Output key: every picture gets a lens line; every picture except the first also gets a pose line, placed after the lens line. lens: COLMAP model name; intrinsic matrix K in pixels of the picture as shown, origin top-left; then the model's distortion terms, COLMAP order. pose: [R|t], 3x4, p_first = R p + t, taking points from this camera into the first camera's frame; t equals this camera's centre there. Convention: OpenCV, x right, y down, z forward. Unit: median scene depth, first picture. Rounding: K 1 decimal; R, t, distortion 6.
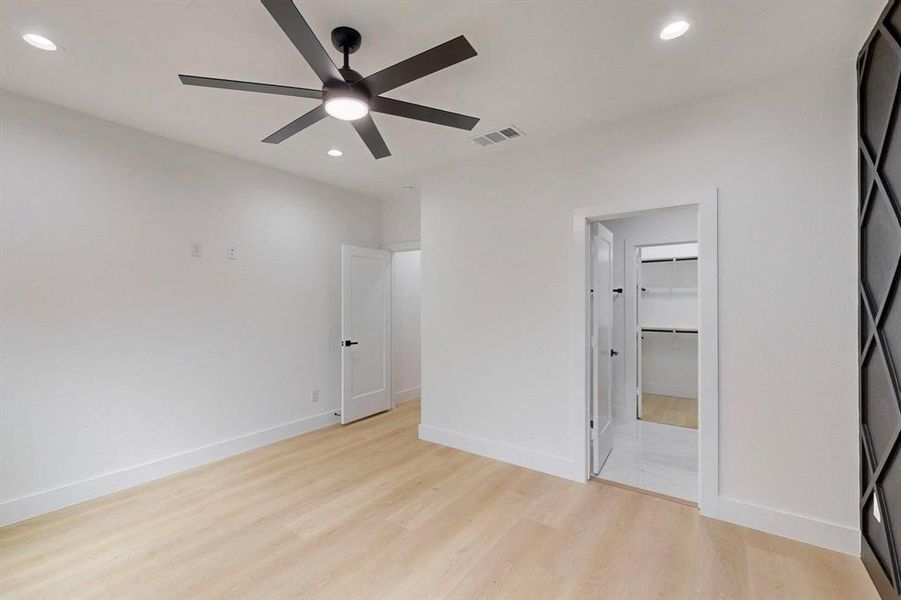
lens RADIAL K [[392.8, 0, 449.3], [0, 392.8, 297.3], [0, 0, 1]] dist [-0.002132, 0.001712]
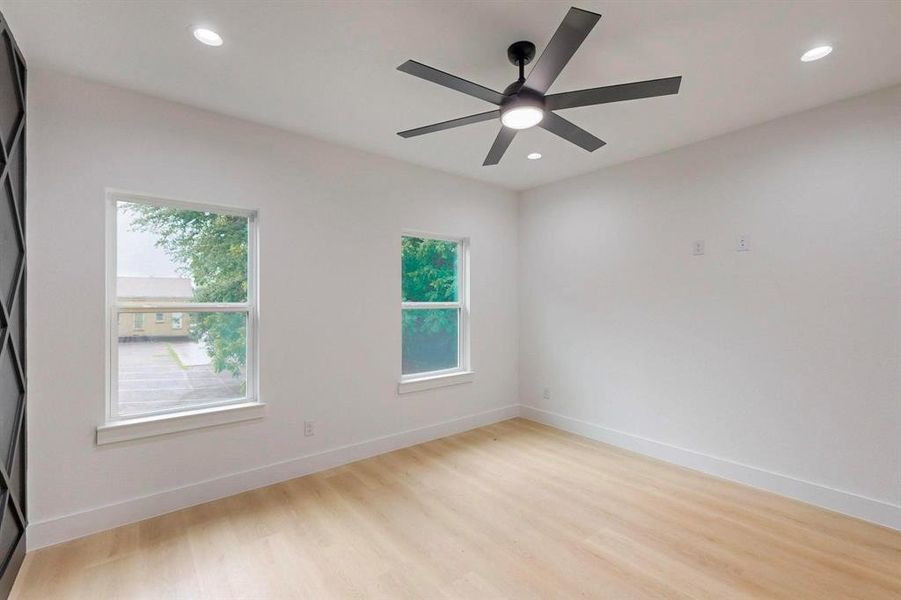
lens RADIAL K [[437.7, 0, 449.4], [0, 437.7, 298.6], [0, 0, 1]] dist [-0.004027, 0.001692]
pose [[-0.305873, -0.007834, -0.952040, 0.644685], [0.002723, 0.999955, -0.009103, 0.017498], [0.952069, -0.005377, -0.305837, 0.843698]]
